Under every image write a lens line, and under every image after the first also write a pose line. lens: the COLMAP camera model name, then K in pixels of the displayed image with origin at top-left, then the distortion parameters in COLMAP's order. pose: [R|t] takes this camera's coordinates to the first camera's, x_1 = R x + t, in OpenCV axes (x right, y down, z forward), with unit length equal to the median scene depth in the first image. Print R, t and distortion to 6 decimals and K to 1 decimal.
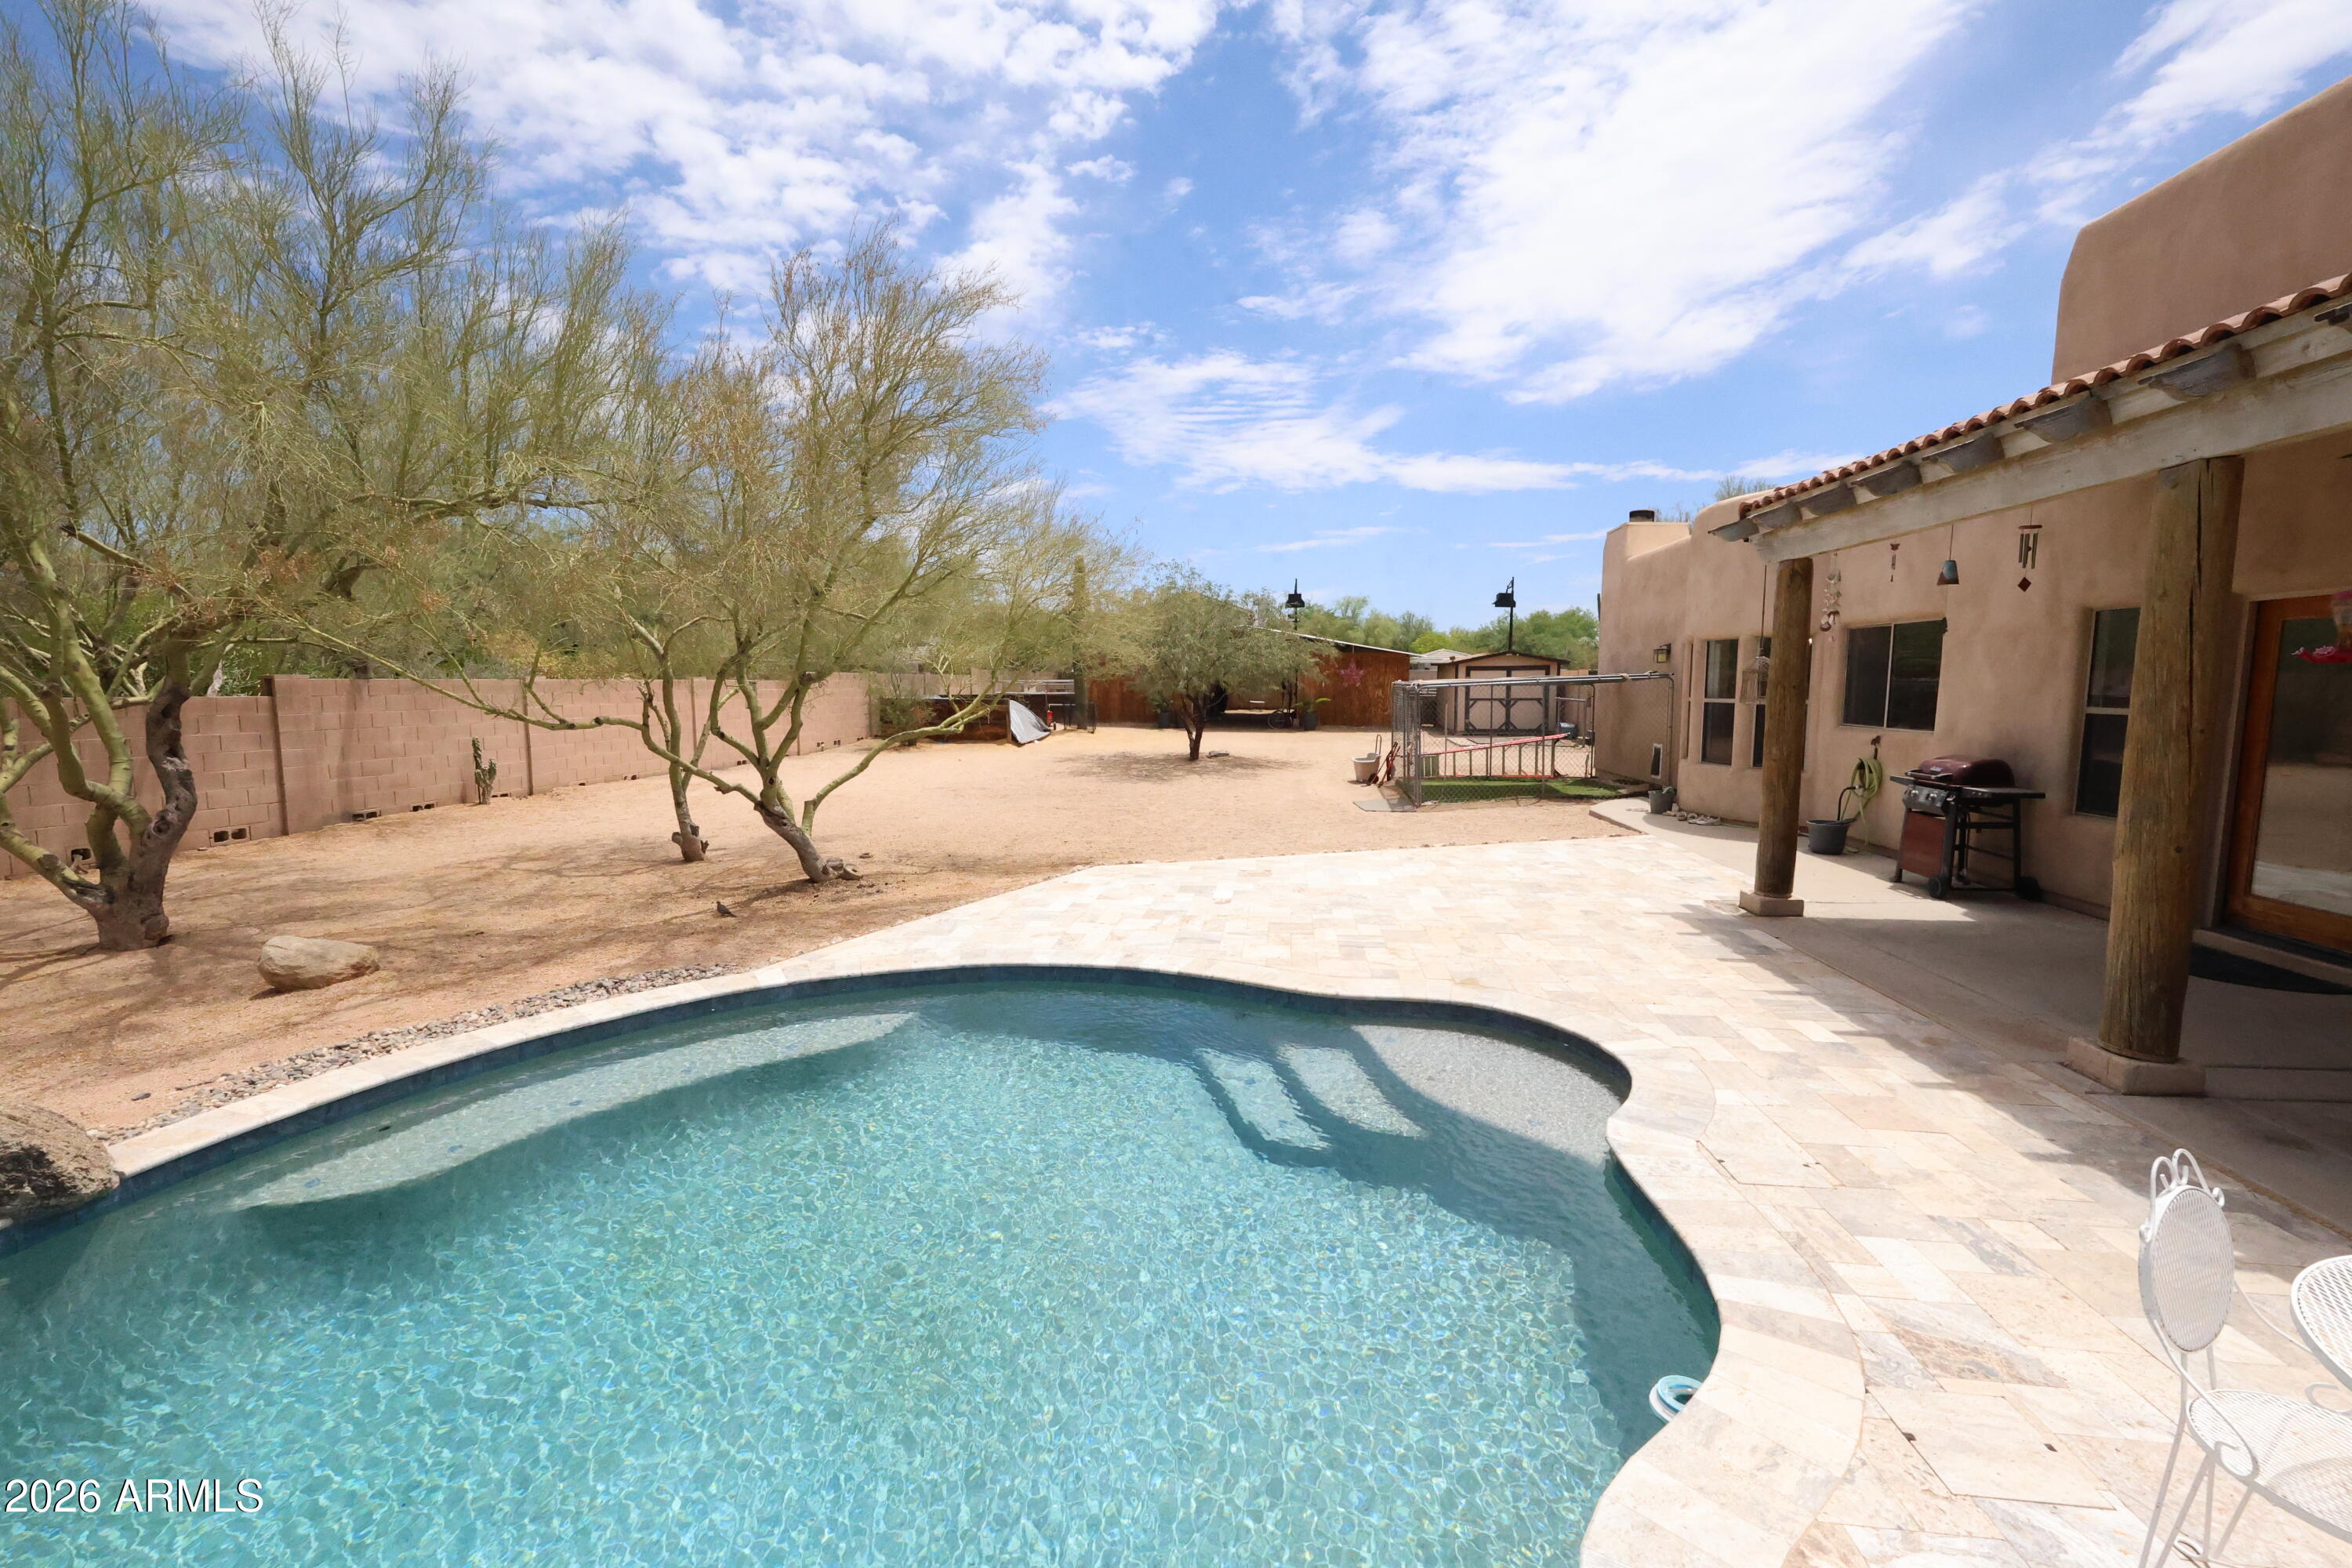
lens RADIAL K [[949.2, 0, 1170.1], [0, 949.2, 797.9], [0, 0, 1]] dist [0.000606, 0.000396]
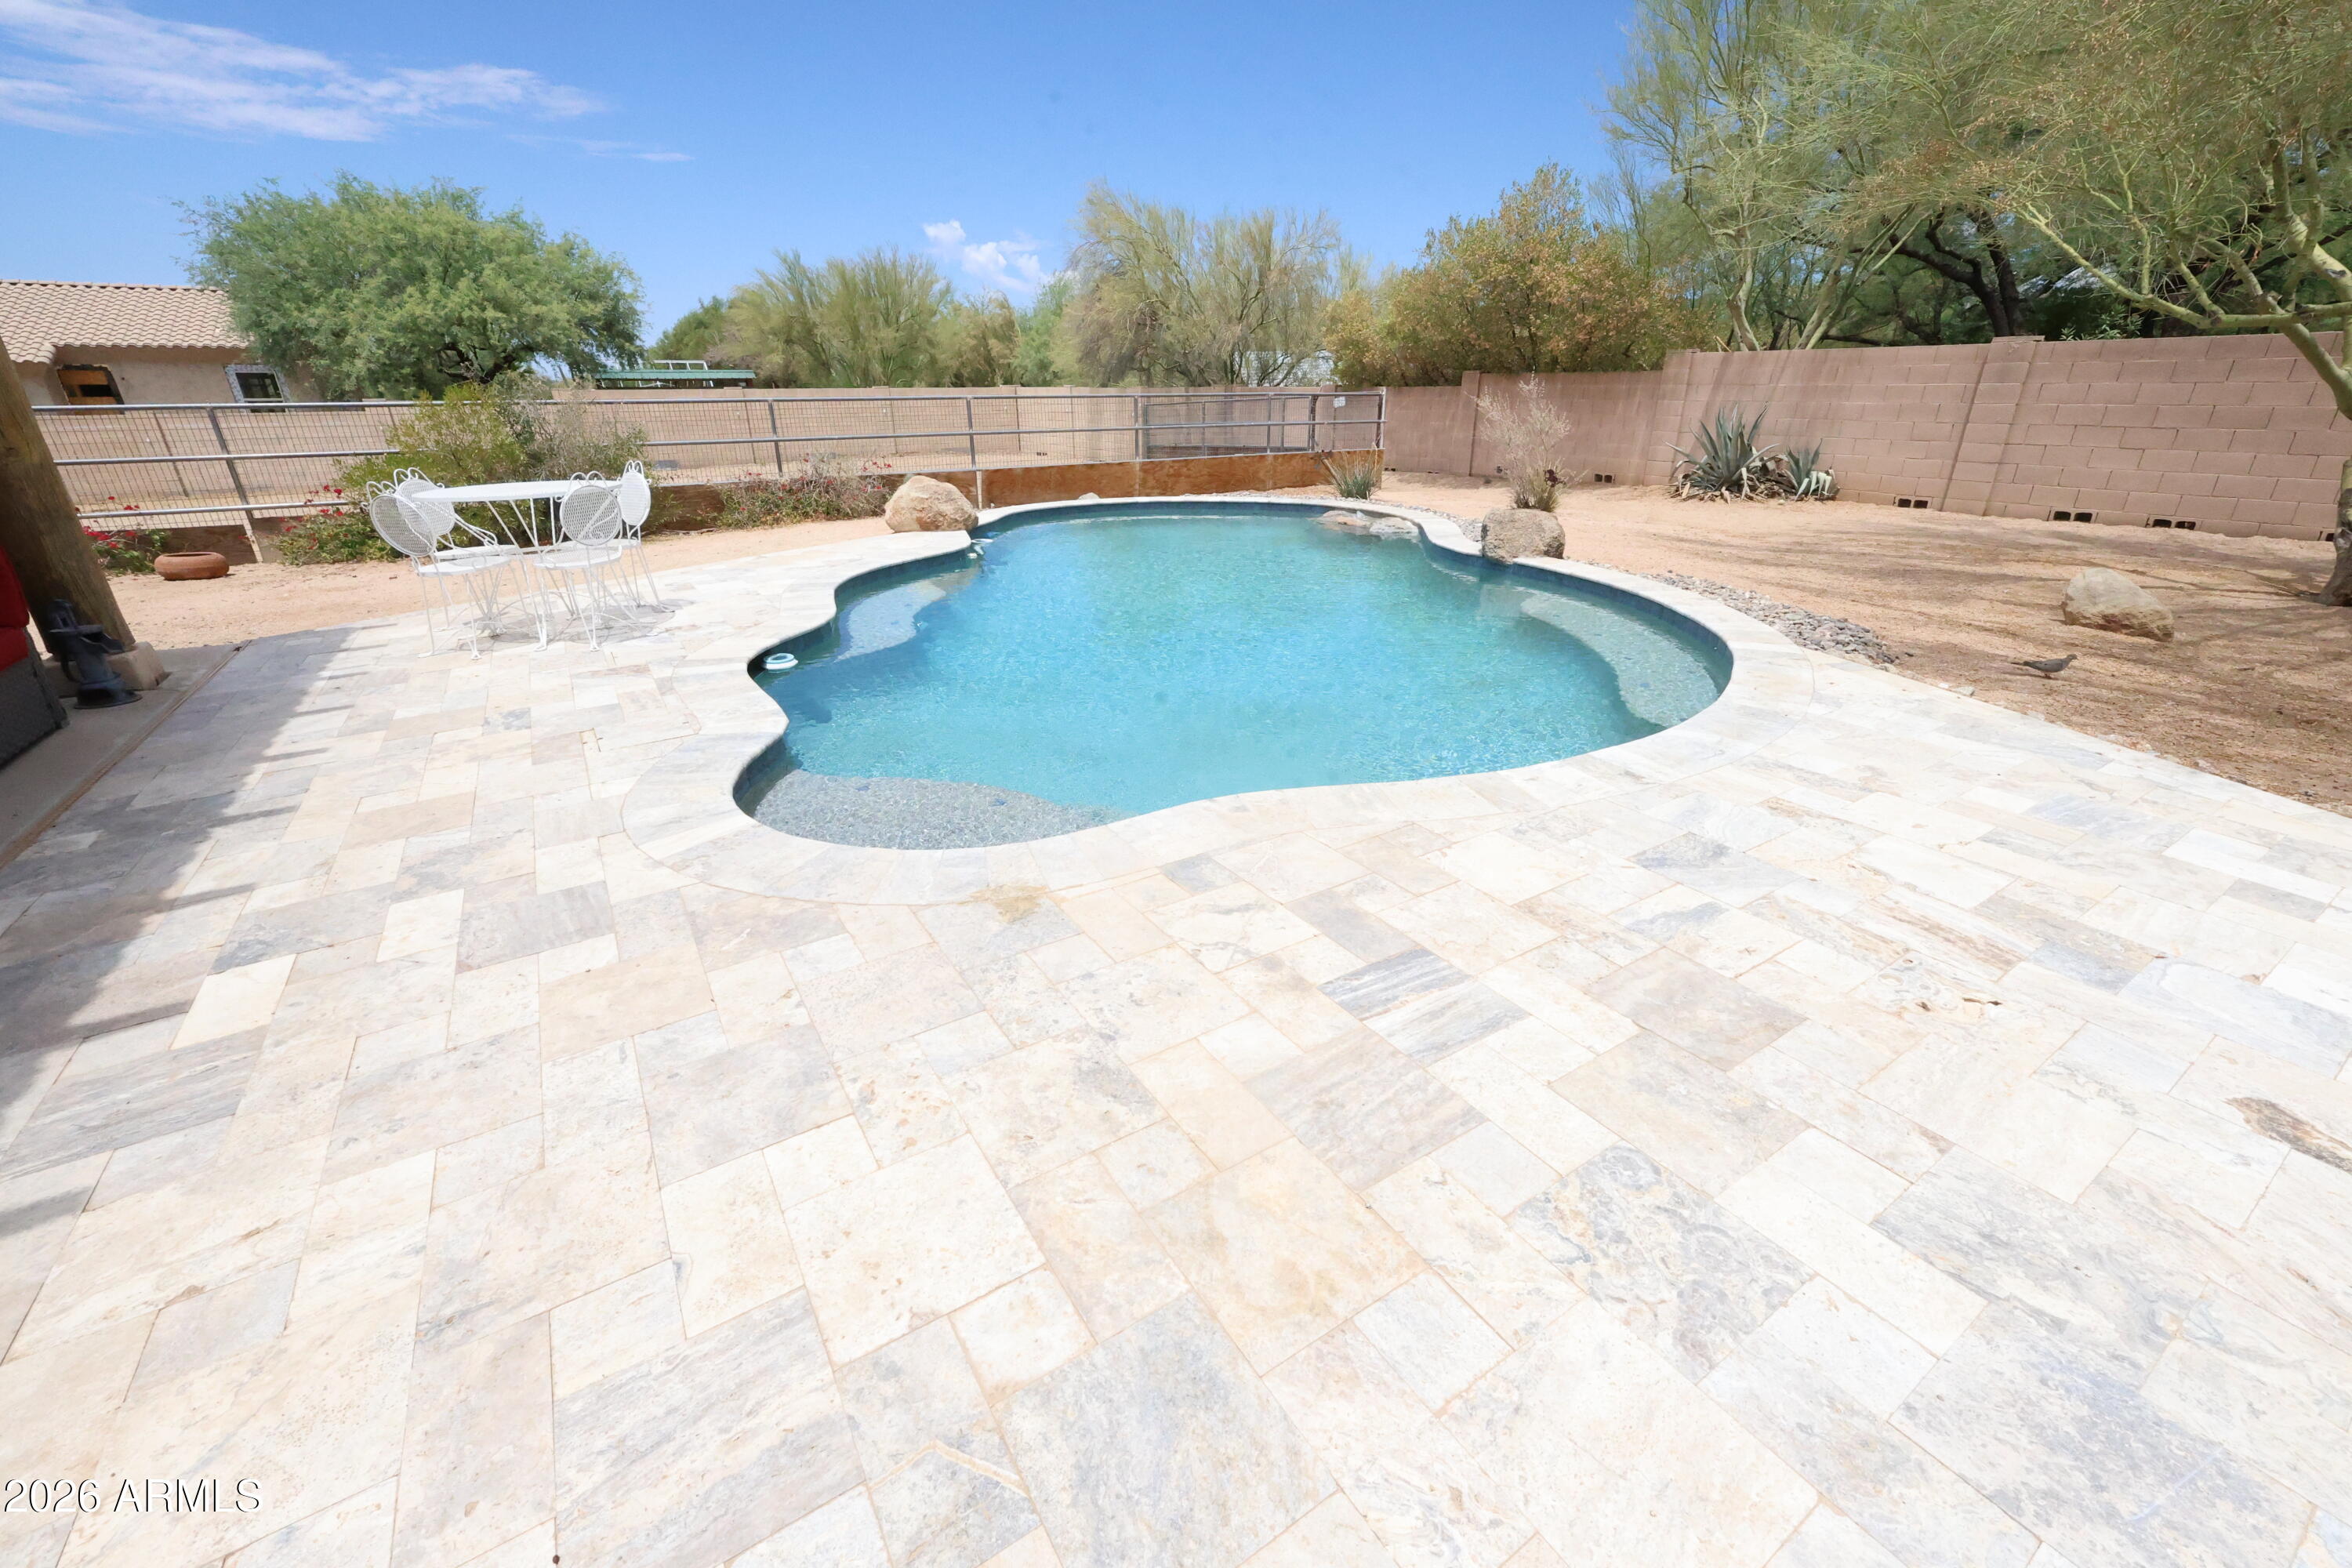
lens RADIAL K [[949.2, 0, 1179.6], [0, 949.2, 783.9], [0, 0, 1]] dist [0.000606, 0.000396]
pose [[-0.772305, 0.250722, -0.583681, 0.584880], [-0.068289, 0.880726, 0.468677, -0.072458], [0.631571, 0.401821, -0.663068, 1.543111]]
